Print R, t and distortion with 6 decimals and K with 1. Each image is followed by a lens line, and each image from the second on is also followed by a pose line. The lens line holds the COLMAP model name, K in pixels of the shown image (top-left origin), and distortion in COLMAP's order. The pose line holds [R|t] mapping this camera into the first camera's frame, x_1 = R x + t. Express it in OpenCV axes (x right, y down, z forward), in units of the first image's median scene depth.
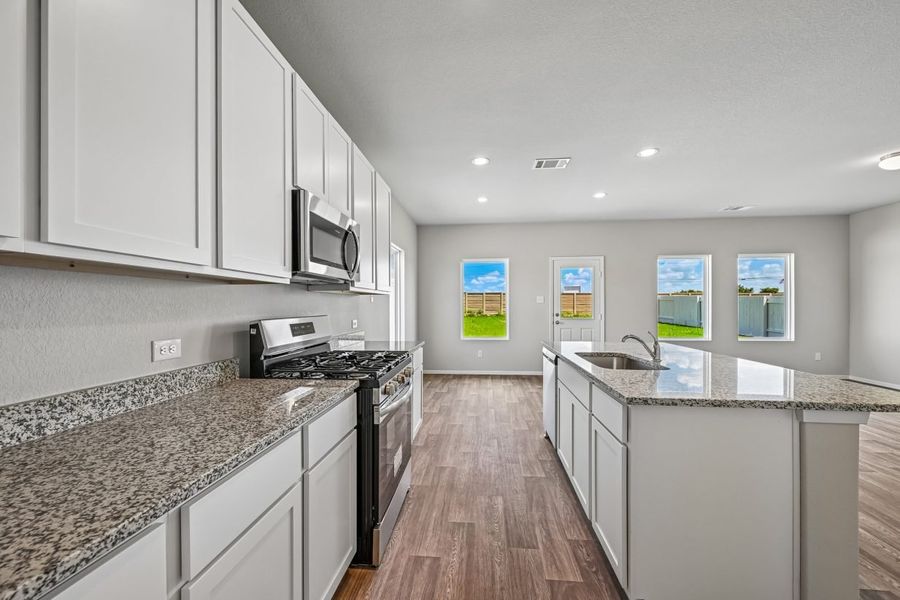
lens RADIAL K [[353.8, 0, 446.2], [0, 353.8, 303.4], [0, 0, 1]] dist [0.000086, -0.000691]
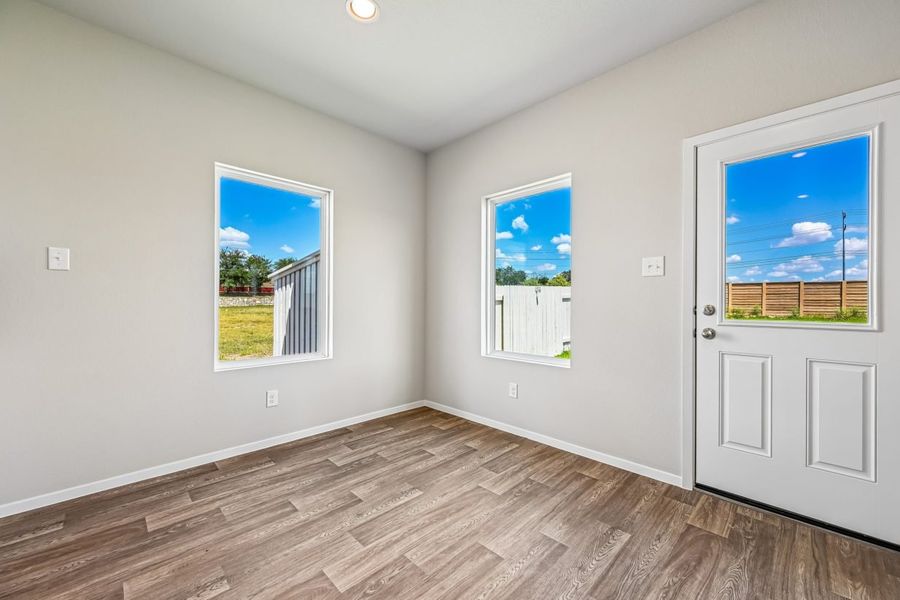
lens RADIAL K [[353.8, 0, 447.9], [0, 353.8, 301.6], [0, 0, 1]] dist [0.000086, -0.000691]
pose [[0.774863, 0.008785, -0.632068, 0.508254], [-0.006382, 0.999961, 0.006074, 0.036346], [0.632097, -0.000673, 0.774889, 0.912123]]
